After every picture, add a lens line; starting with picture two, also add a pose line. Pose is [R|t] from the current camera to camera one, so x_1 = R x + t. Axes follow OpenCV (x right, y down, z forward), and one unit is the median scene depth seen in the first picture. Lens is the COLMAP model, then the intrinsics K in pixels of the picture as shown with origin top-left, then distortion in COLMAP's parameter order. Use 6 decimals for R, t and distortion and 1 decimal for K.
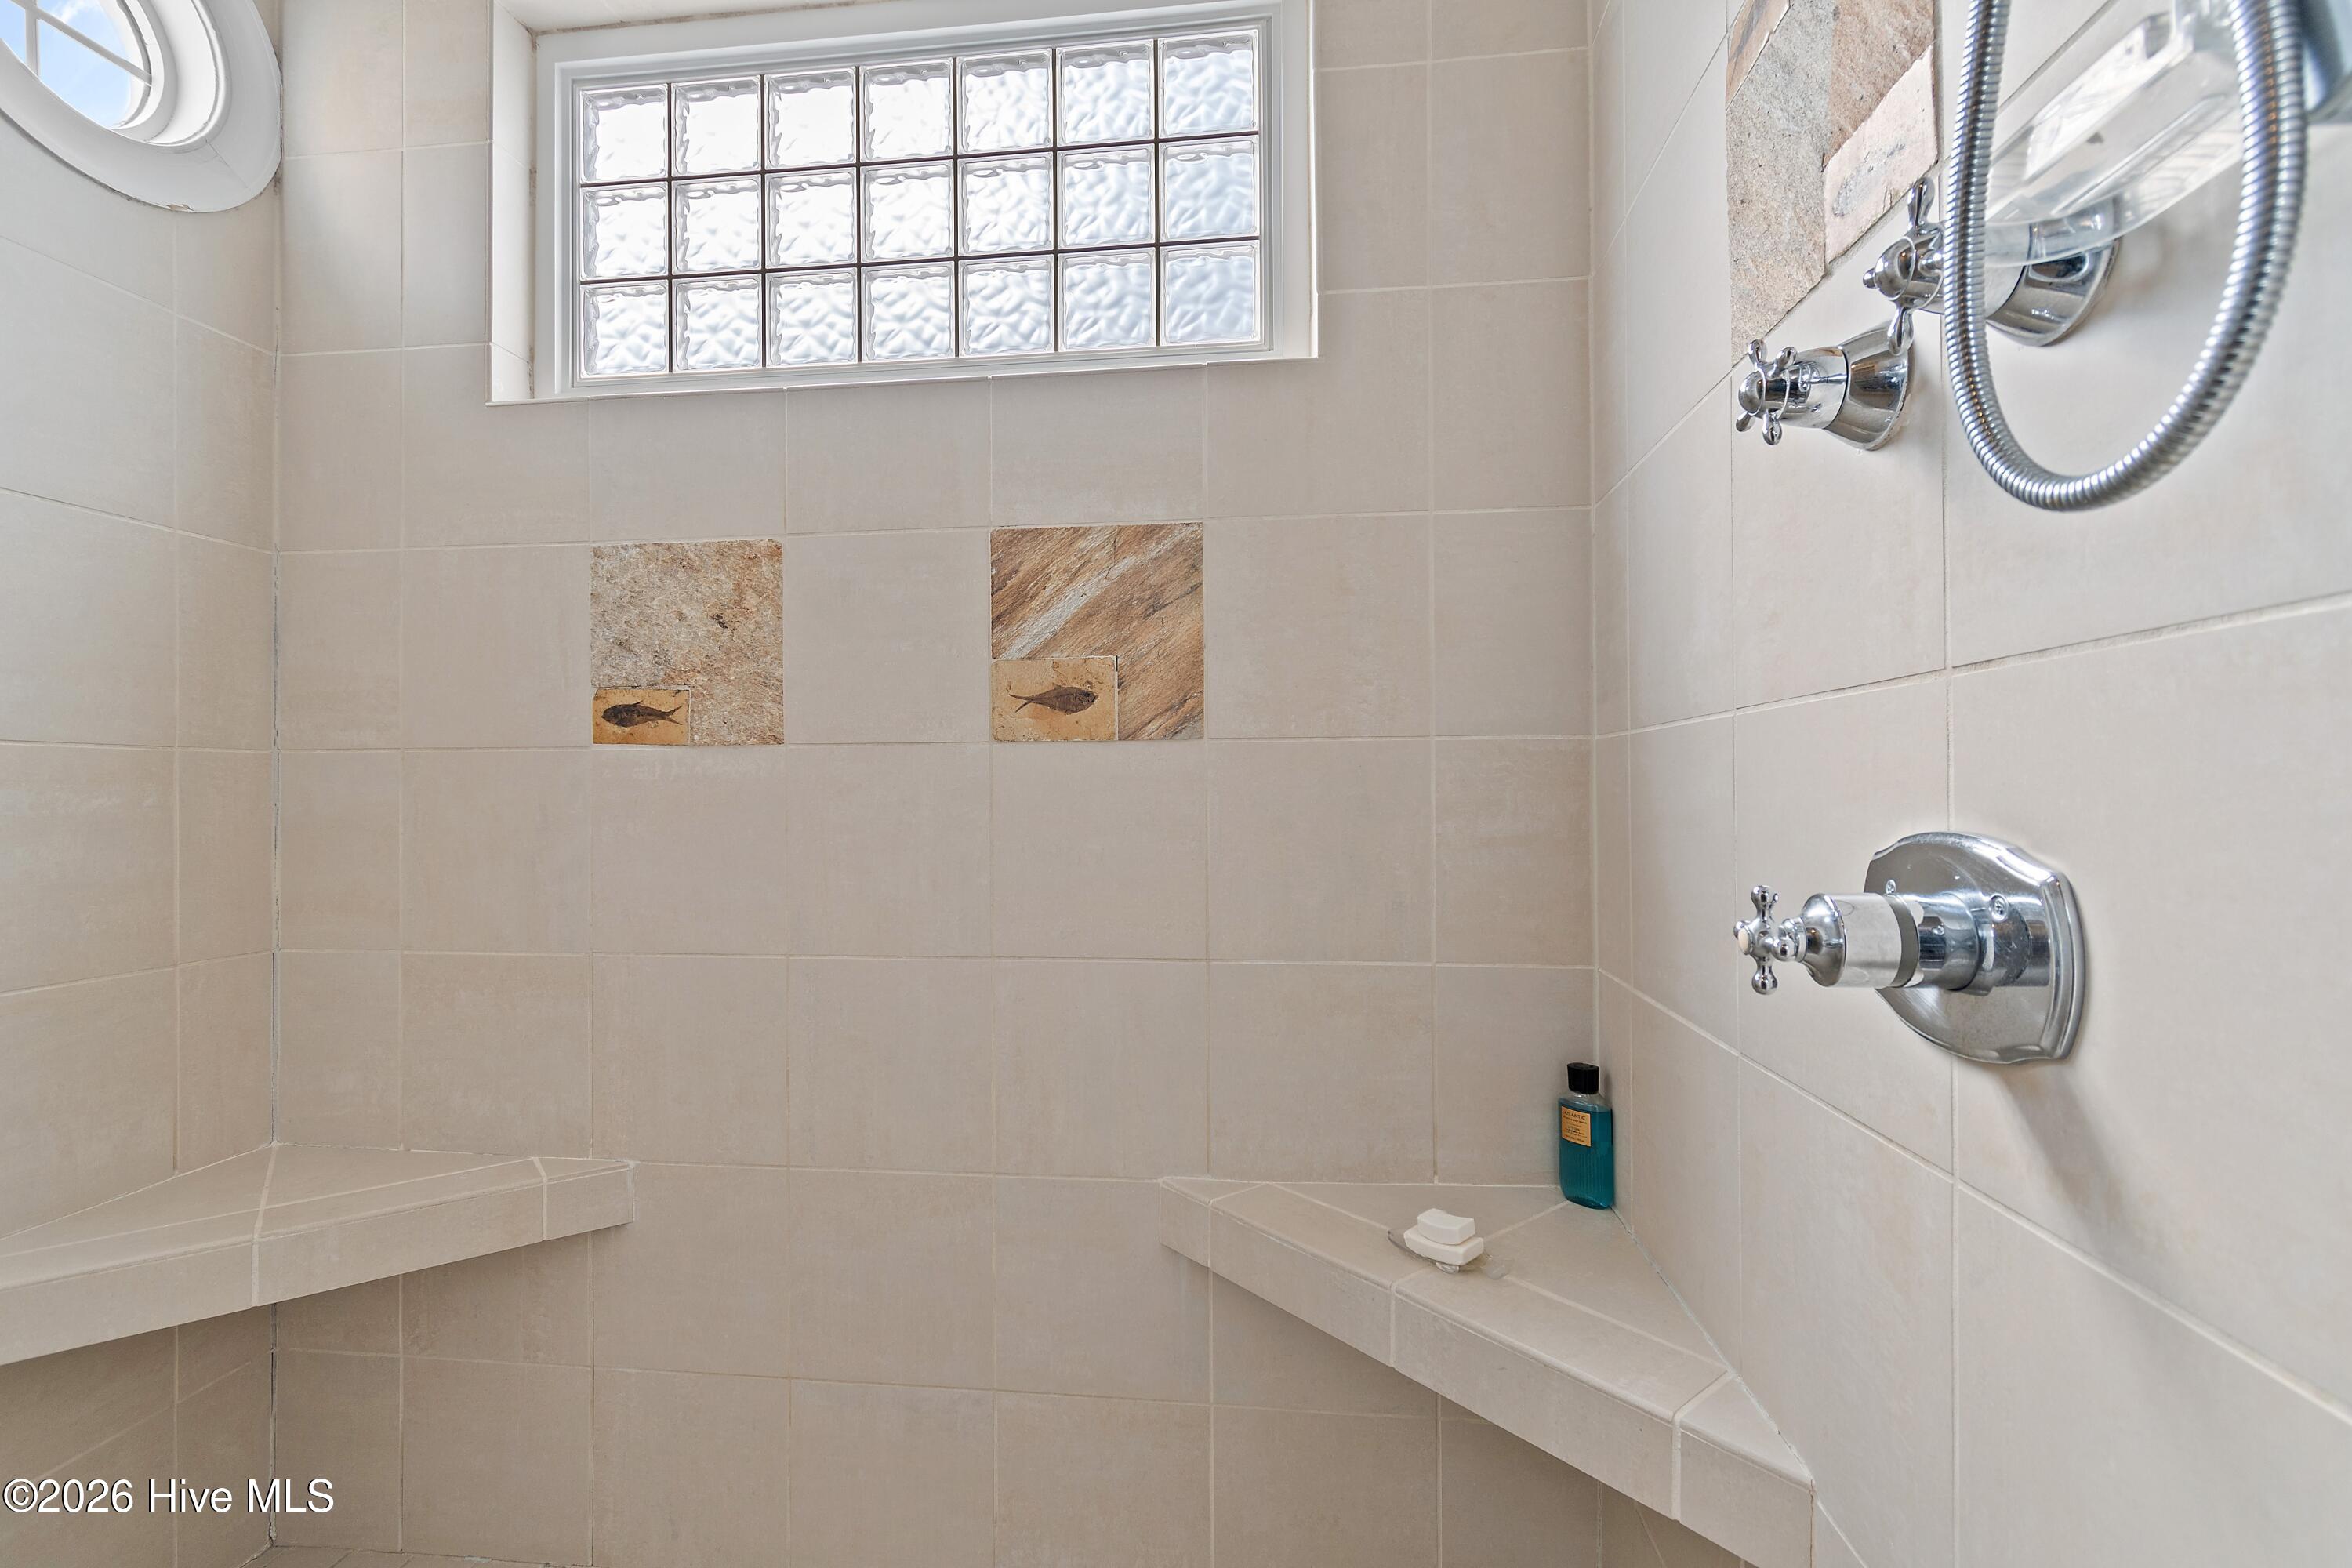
lens RADIAL K [[1038.3, 0, 1176.0], [0, 1038.3, 784.0], [0, 0, 1]] dist [0.004201, -0.000307]
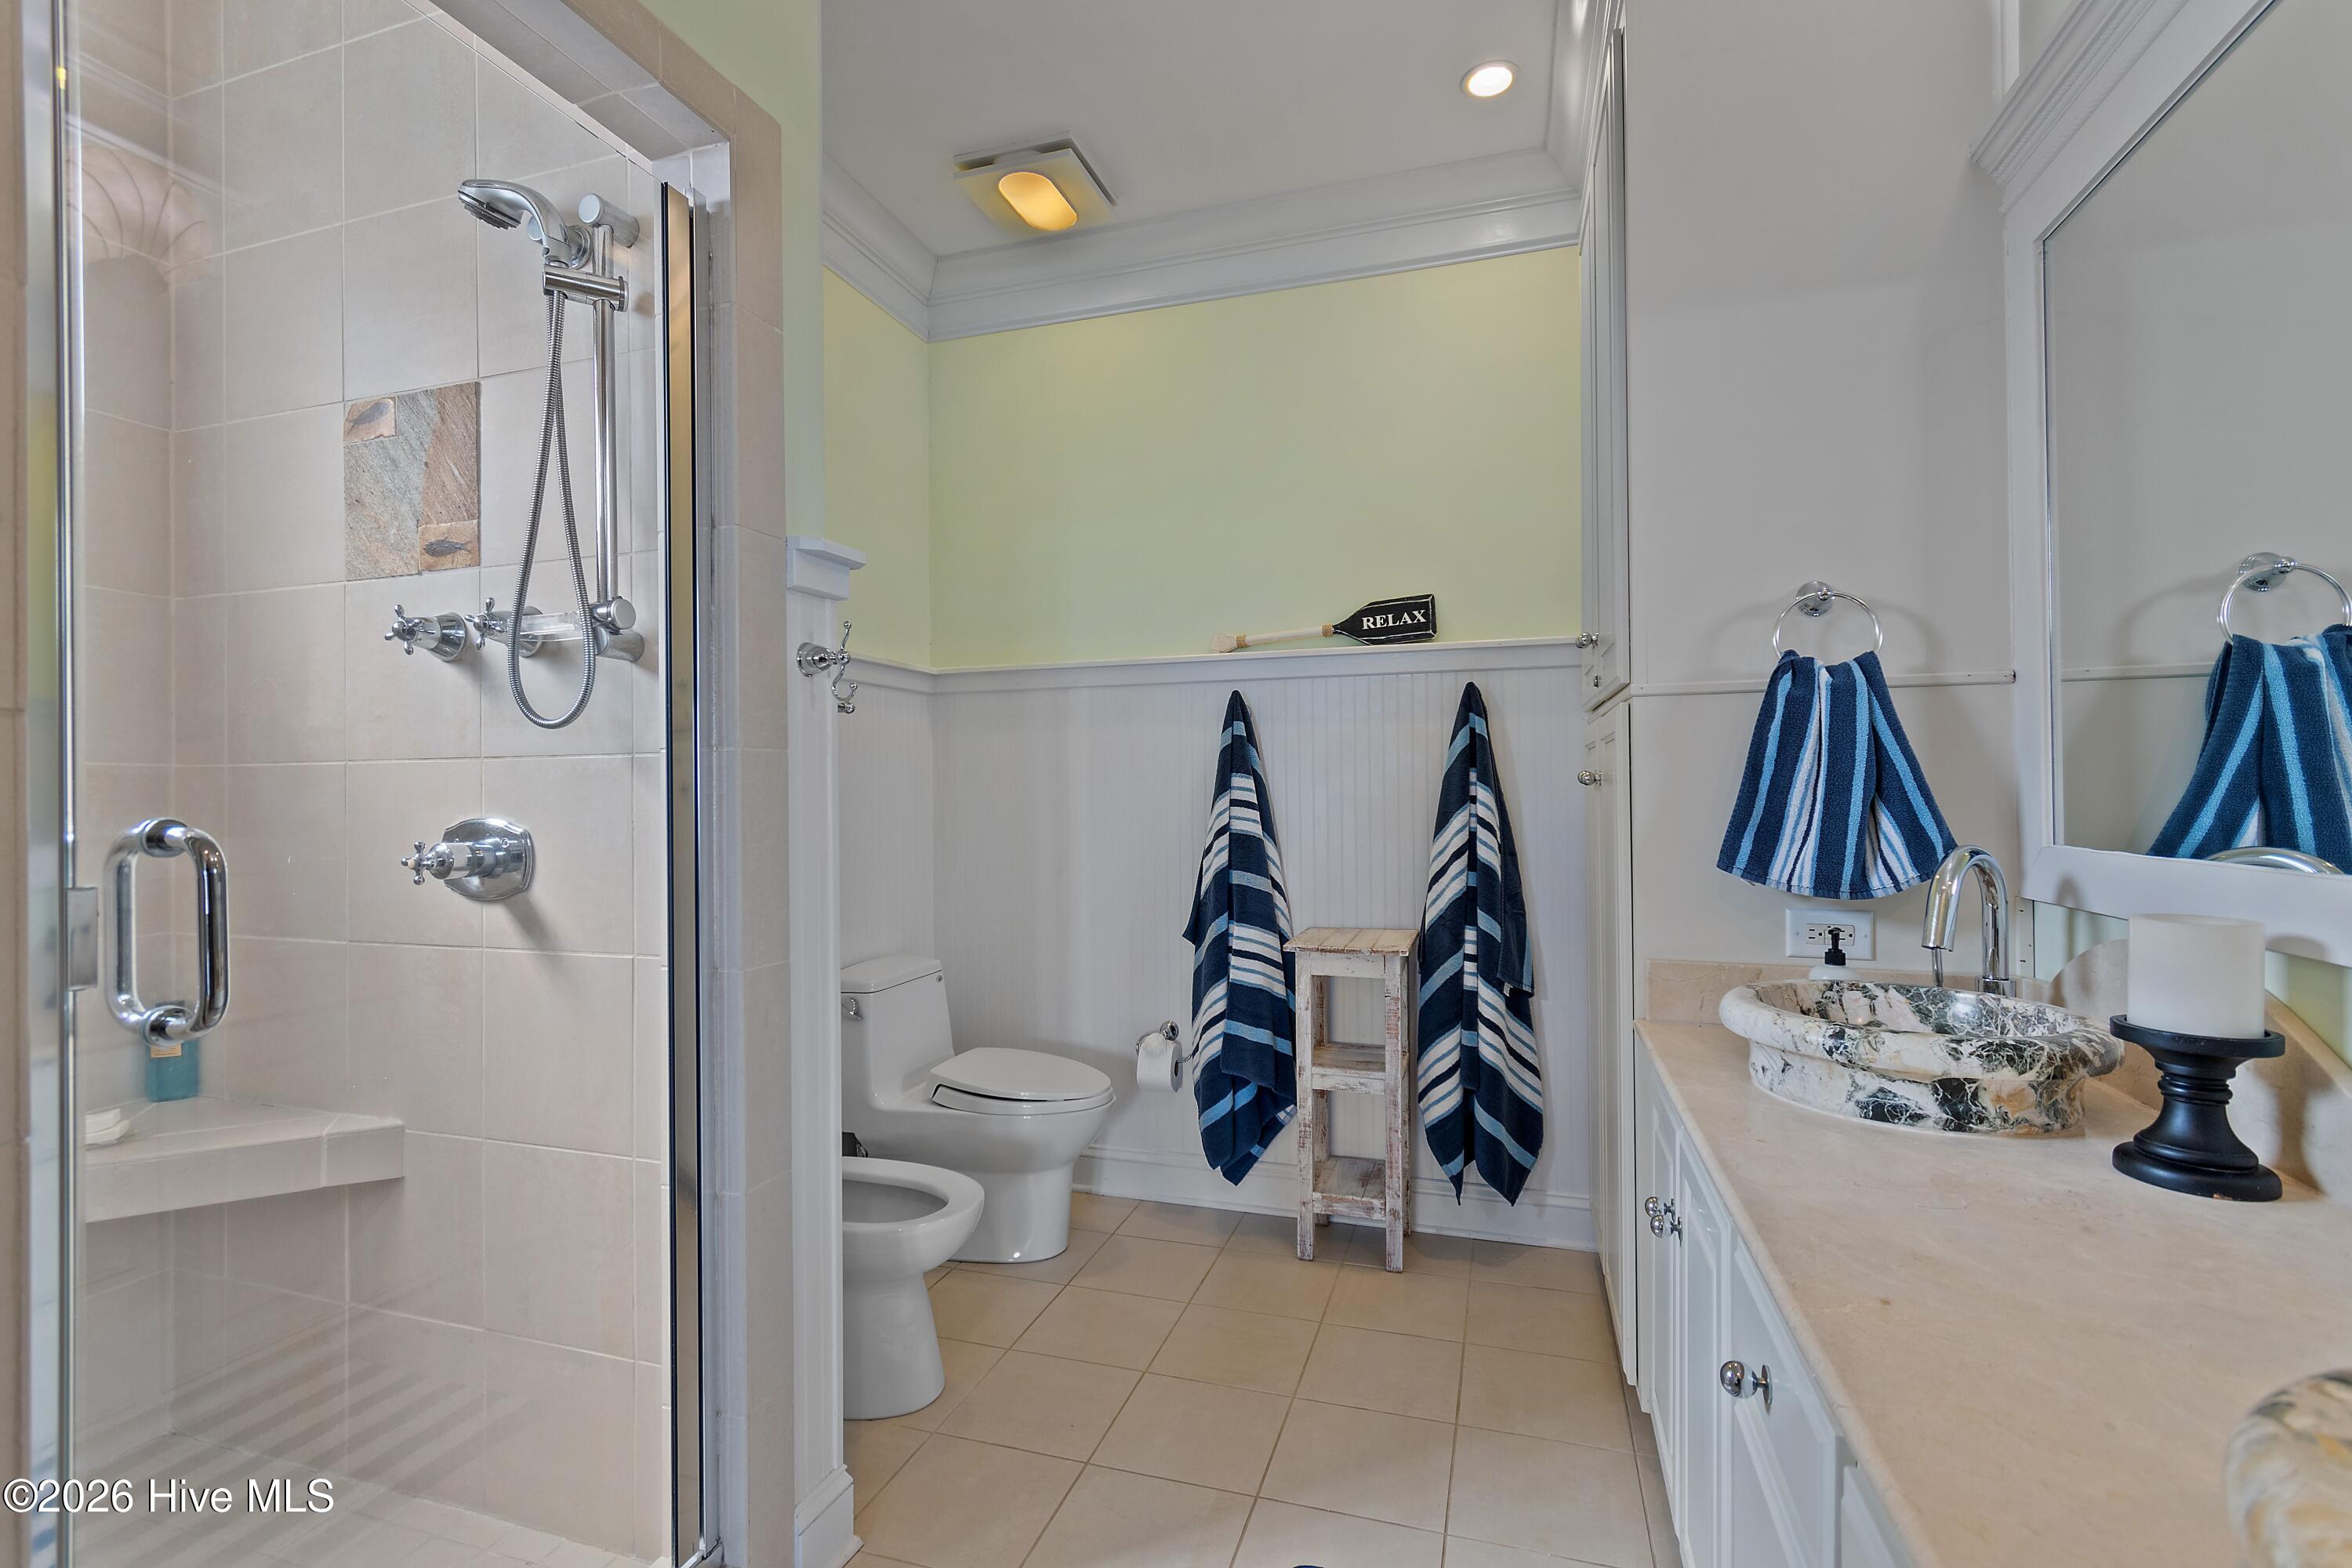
lens RADIAL K [[1038.3, 0, 1176.0], [0, 1038.3, 784.0], [0, 0, 1]] dist [0.004201, -0.000307]
pose [[0.186005, 0.007949, 0.982517, -1.552288], [0.001834, 0.999963, -0.008437, -0.014489], [-0.982547, 0.003371, 0.185984, -1.245491]]
